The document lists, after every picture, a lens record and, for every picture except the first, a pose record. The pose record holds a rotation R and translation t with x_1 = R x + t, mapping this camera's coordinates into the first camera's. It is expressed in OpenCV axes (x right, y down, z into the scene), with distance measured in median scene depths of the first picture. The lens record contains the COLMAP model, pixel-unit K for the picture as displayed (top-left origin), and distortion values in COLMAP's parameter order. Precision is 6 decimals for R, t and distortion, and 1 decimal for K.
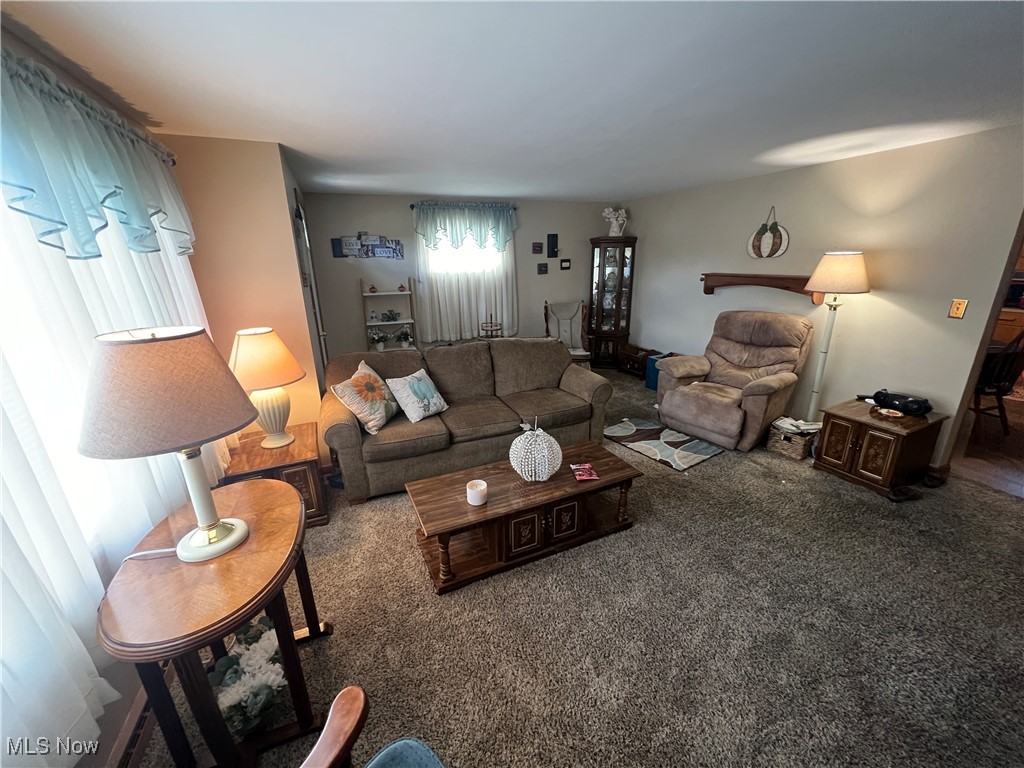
lens RADIAL K [[409.0, 0, 509.9], [0, 409.0, 383.9], [0, 0, 1]] dist [-0.001330, 0.000671]
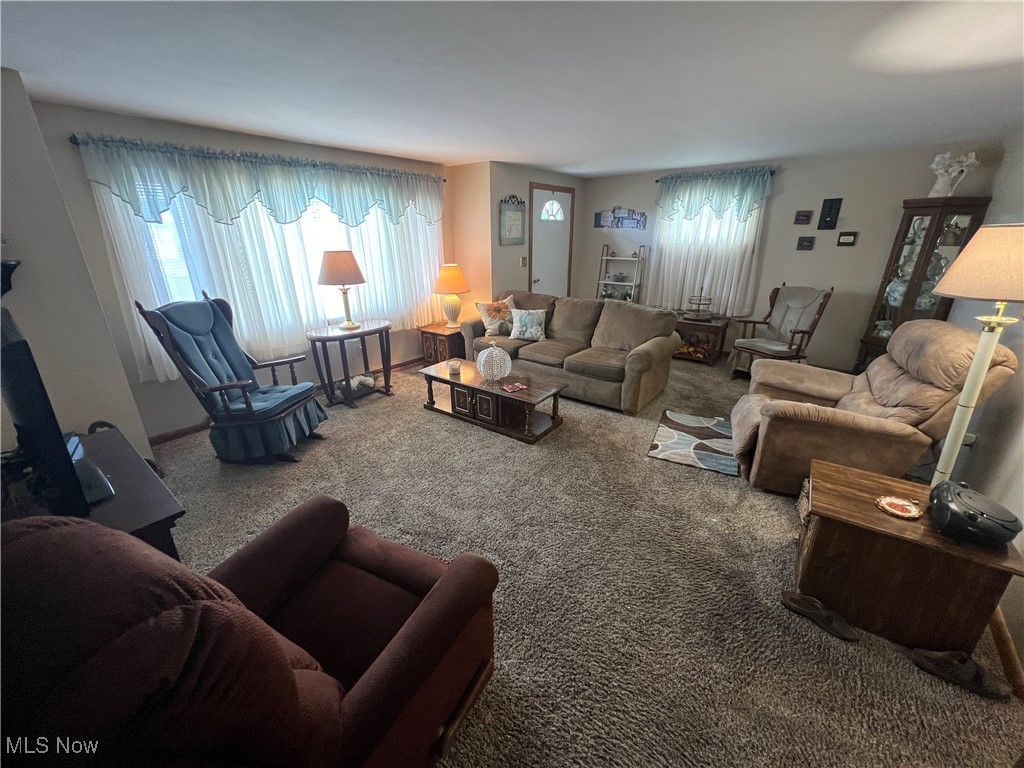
lens RADIAL K [[409.0, 0, 509.9], [0, 409.0, 383.9], [0, 0, 1]] dist [-0.001330, 0.000671]
pose [[0.483936, 0.318366, -0.815137, 0.630156], [-0.263424, 0.941269, 0.211237, -0.041170], [0.834514, 0.112501, 0.539379, 0.118623]]
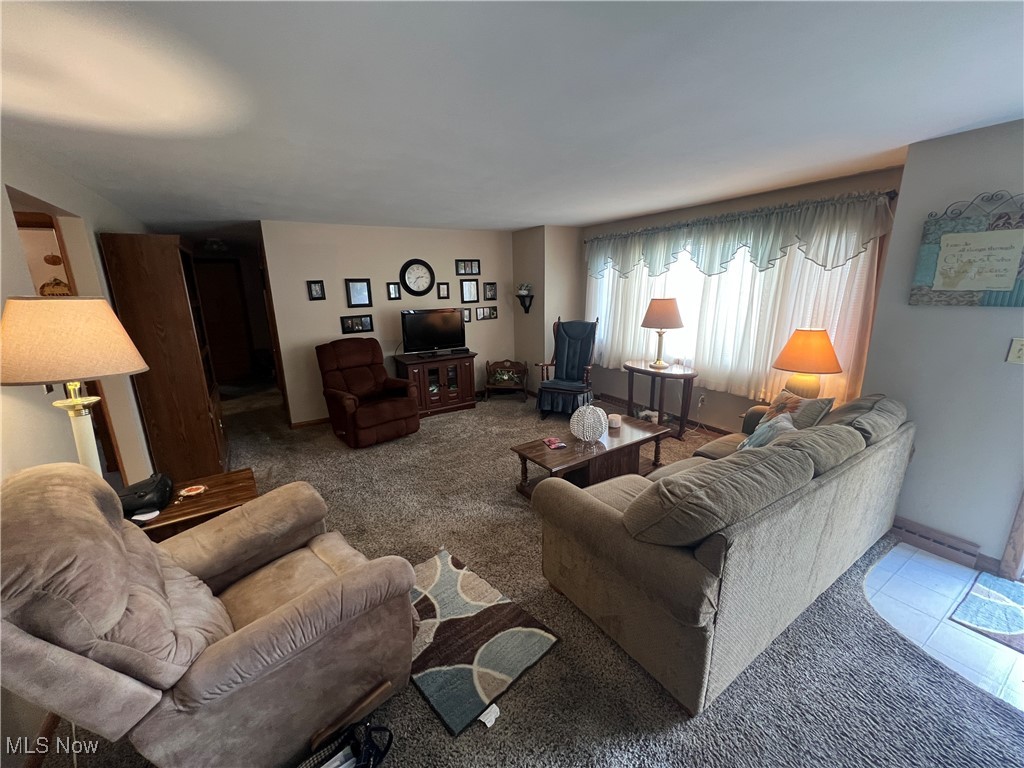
lens RADIAL K [[409.0, 0, 509.9], [0, 409.0, 383.9], [0, 0, 1]] dist [-0.001330, 0.000671]
pose [[-0.985126, 0.077875, -0.153177, 0.248149], [-0.011924, 0.858284, 0.513036, -0.305991], [0.171422, 0.507231, -0.844589, 0.975366]]
